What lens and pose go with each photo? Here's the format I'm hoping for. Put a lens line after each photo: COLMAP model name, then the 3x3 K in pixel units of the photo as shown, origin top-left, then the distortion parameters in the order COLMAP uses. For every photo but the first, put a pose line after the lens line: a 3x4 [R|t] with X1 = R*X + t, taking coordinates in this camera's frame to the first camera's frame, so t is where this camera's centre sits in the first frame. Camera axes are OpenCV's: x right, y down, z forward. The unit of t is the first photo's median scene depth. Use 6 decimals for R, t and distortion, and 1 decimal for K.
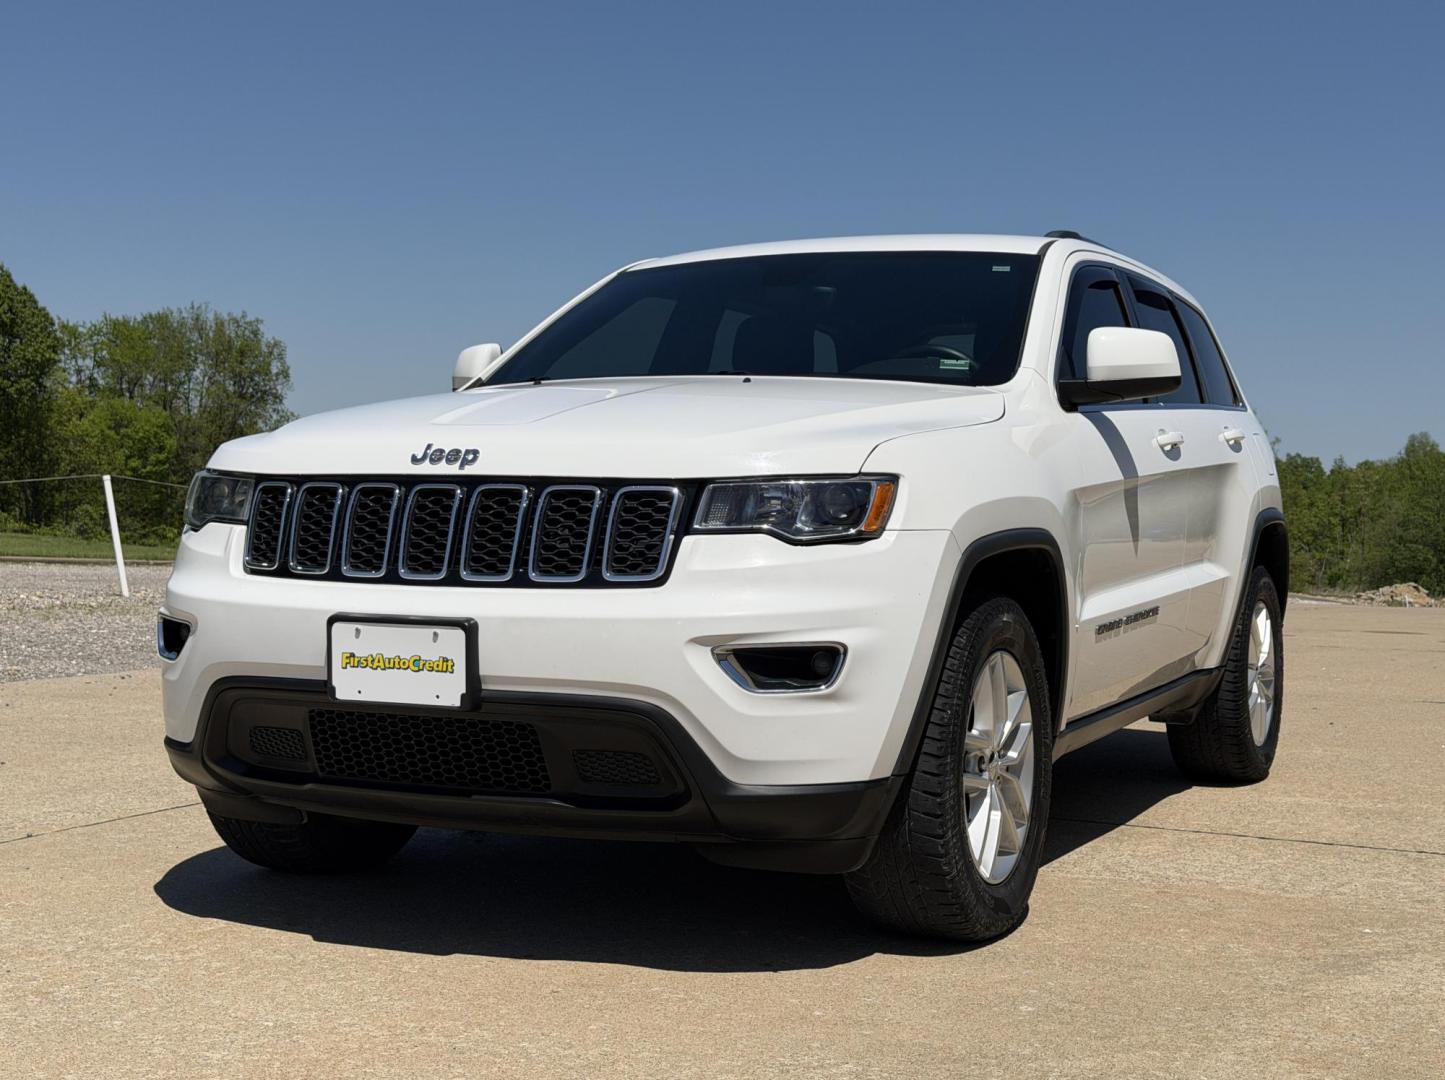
lens RADIAL K [[2035.4, 0, 737.2], [0, 2035.4, 510.3], [0, 0, 1]] dist [0.131983, 0.000000]
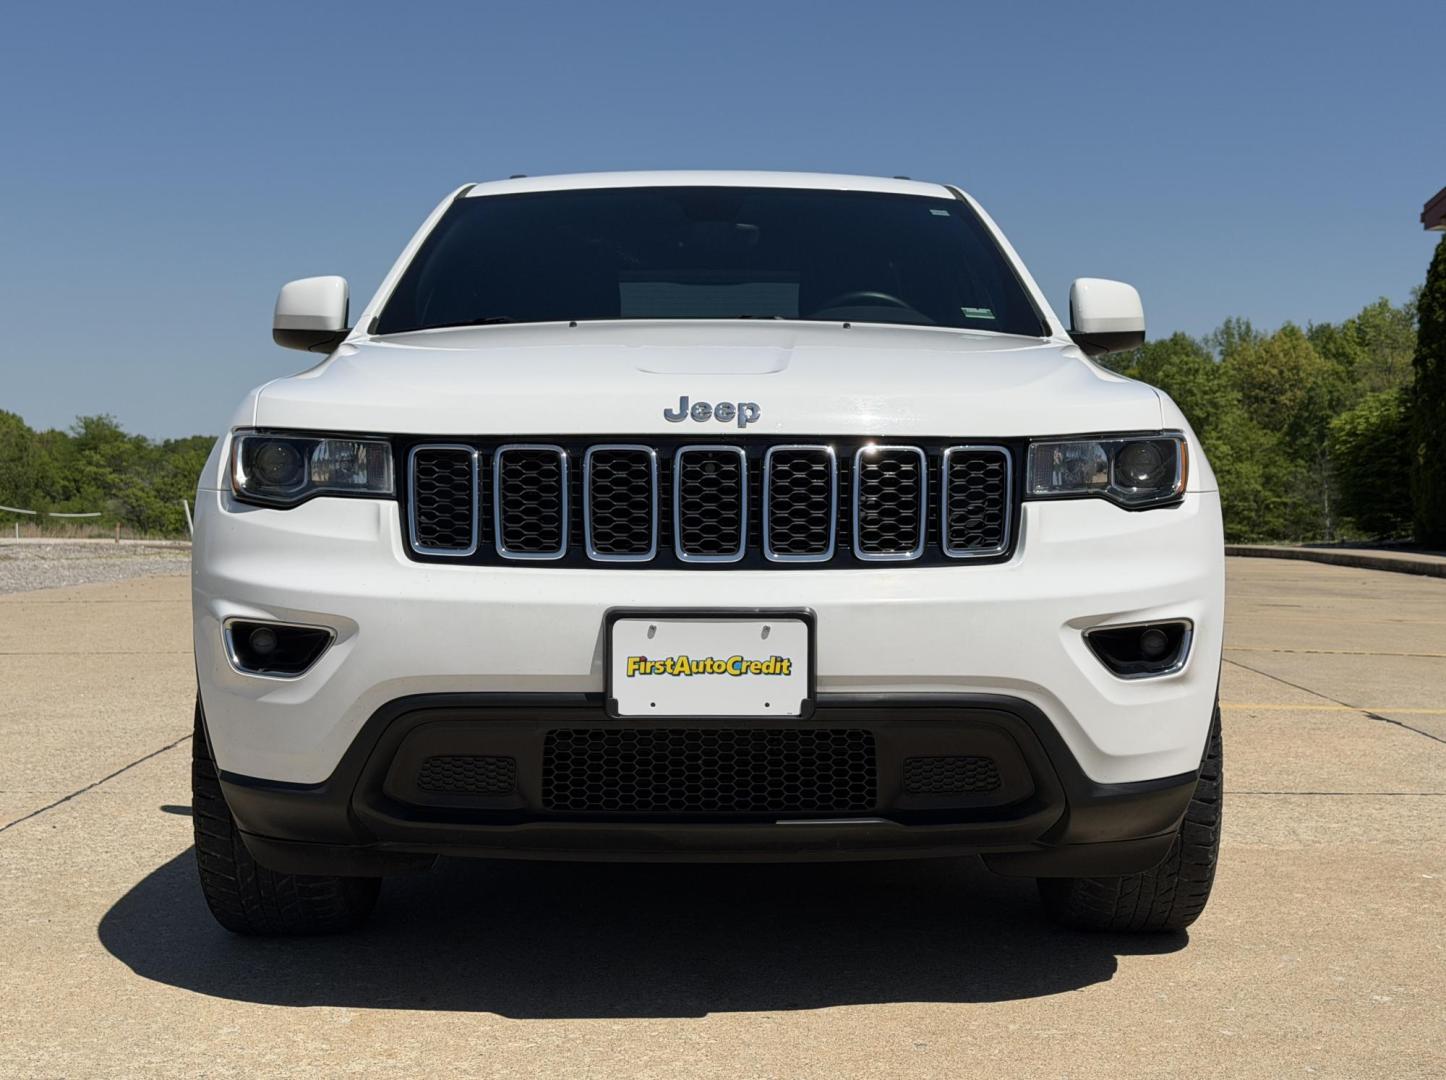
lens RADIAL K [[2036.8, 0, 682.6], [0, 2036.8, 496.5], [0, 0, 1]] dist [0.131983, 0.000000]
pose [[0.889099, -0.017995, 0.457362, -0.540587], [0.011155, 0.999782, 0.017652, -0.007151], [-0.457580, -0.010593, 0.889105, 0.282499]]
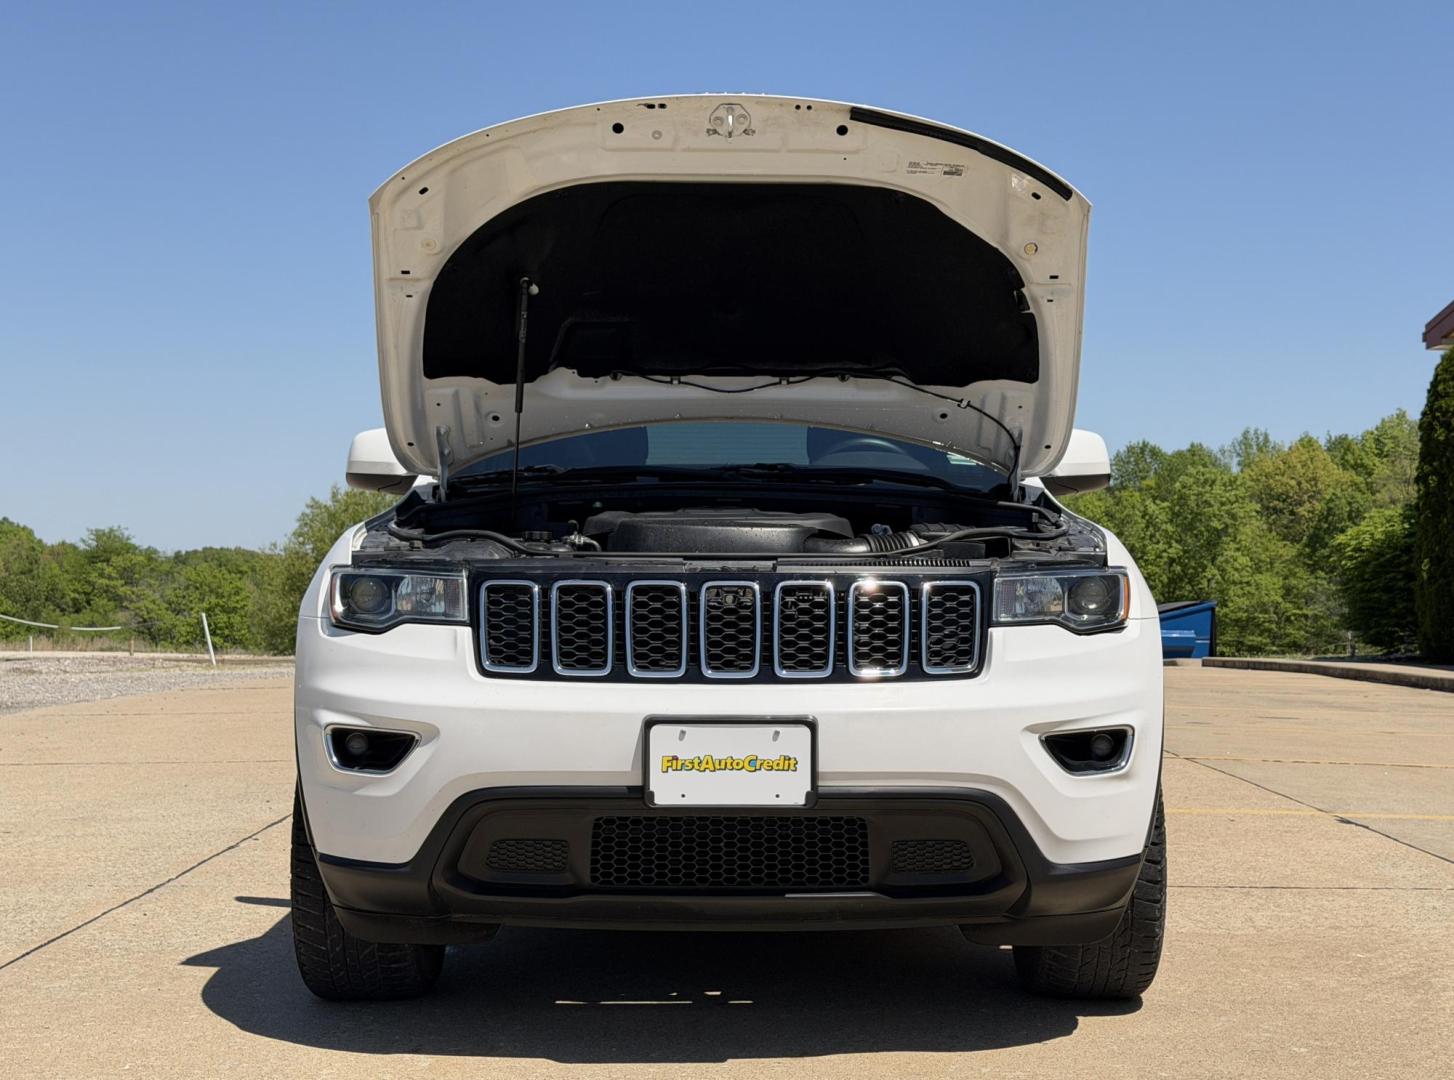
lens RADIAL K [[2048.1, 0, 691.4], [0, 2048.1, 512.2], [0, 0, 1]] dist [0.131983, 0.000000]
pose [[0.890527, 0.002898, 0.454921, -0.627163], [0.011552, 0.999513, -0.028981, -0.017923], [-0.454784, 0.031064, 0.890060, 0.124025]]
